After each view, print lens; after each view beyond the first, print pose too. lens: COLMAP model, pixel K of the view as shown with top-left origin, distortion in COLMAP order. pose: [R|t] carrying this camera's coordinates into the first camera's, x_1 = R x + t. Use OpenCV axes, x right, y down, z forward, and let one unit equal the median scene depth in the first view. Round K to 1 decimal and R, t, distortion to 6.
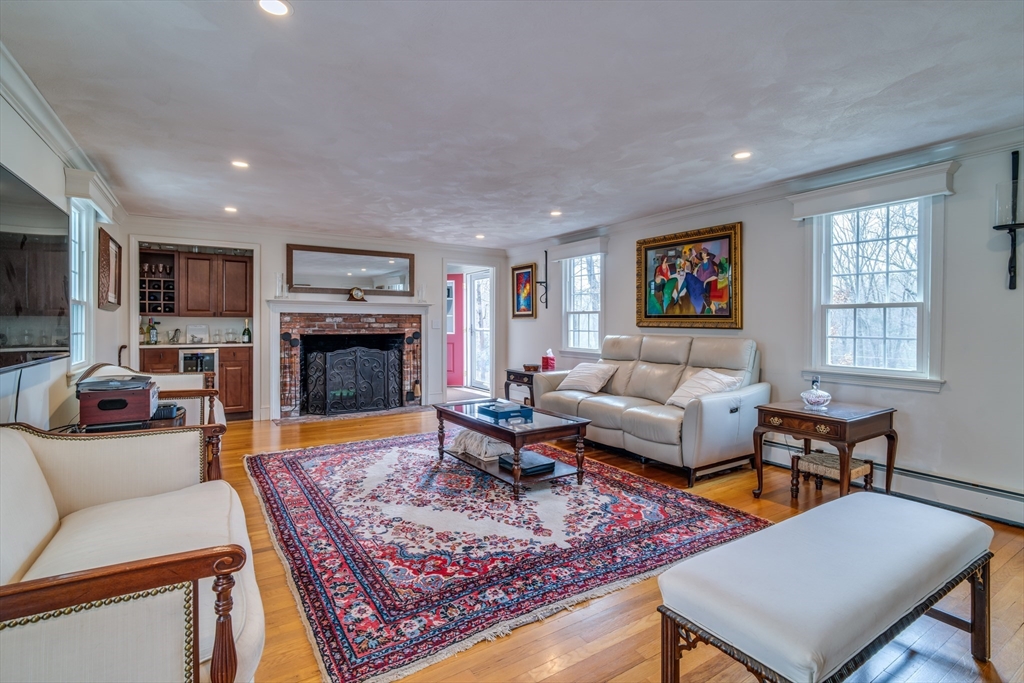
lens RADIAL K [[486.0, 0, 511.3], [0, 486.0, 336.2], [0, 0, 1]] dist [-0.004023, 0.000029]
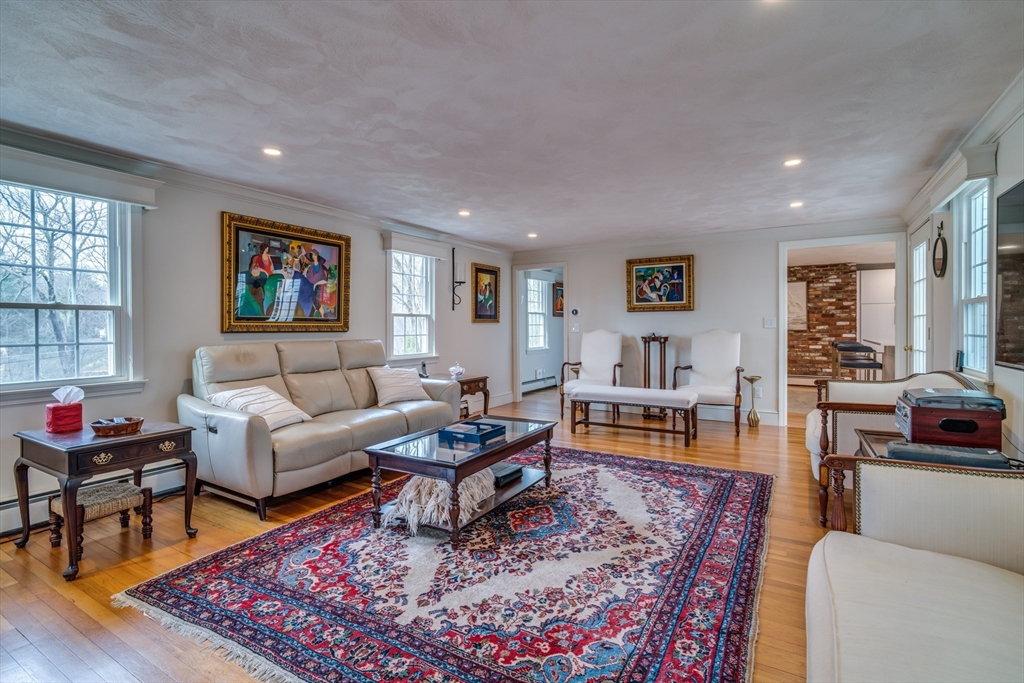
lens RADIAL K [[486.0, 0, 511.3], [0, 486.0, 336.2], [0, 0, 1]] dist [-0.004023, 0.000029]
pose [[-0.446602, -0.018839, 0.894534, -0.884964], [0.027977, 0.998995, 0.035006, -0.042367], [-0.894295, 0.040660, -0.445626, 1.472738]]
